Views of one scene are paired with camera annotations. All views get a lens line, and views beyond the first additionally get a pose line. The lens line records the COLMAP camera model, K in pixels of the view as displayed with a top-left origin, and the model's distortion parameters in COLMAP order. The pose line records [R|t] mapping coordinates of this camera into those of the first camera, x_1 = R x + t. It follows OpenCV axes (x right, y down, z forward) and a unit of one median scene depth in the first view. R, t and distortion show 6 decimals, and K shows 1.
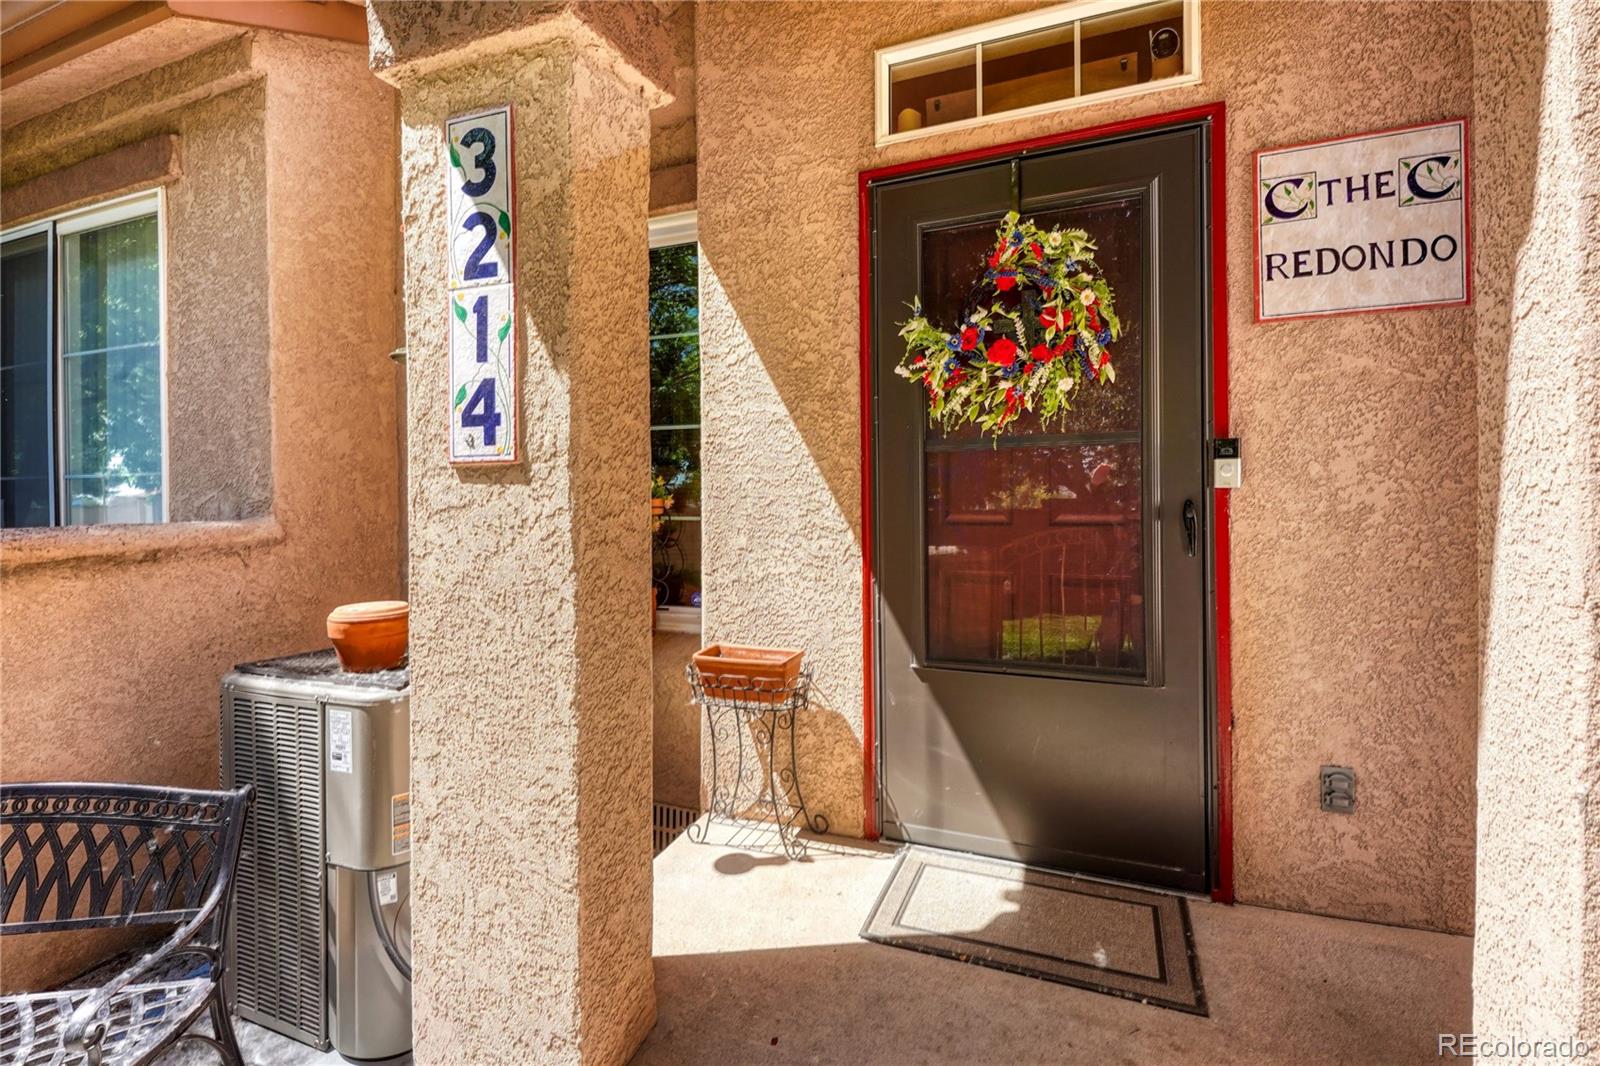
lens RADIAL K [[648.1, 0, 854.6], [0, 648.1, 505.1], [0, 0, 1]] dist [0.003481, -0.000008]
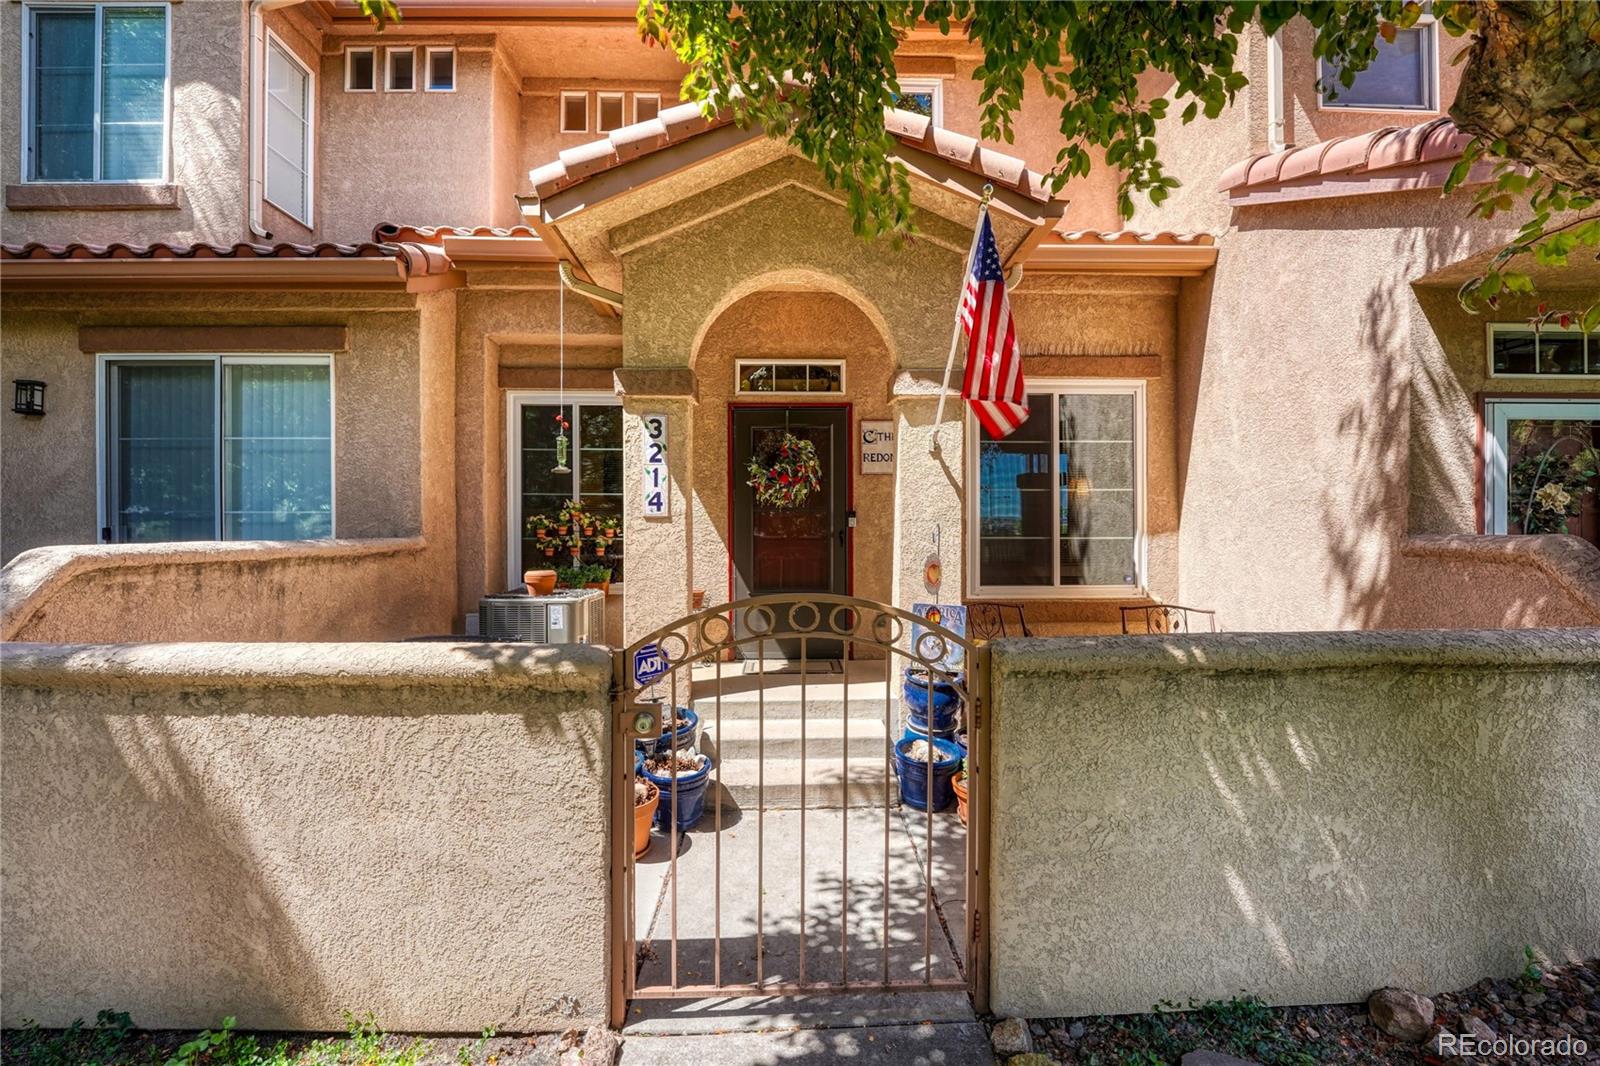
lens RADIAL K [[711.7, 0, 792.7], [0, 711.7, 562.2], [0, 0, 1]] dist [-0.013525, -0.000312]
pose [[0.923829, -0.005784, 0.382762, -1.335015], [-0.002345, 0.999782, 0.020767, 0.096781], [-0.382799, -0.020083, 0.923613, -2.734389]]
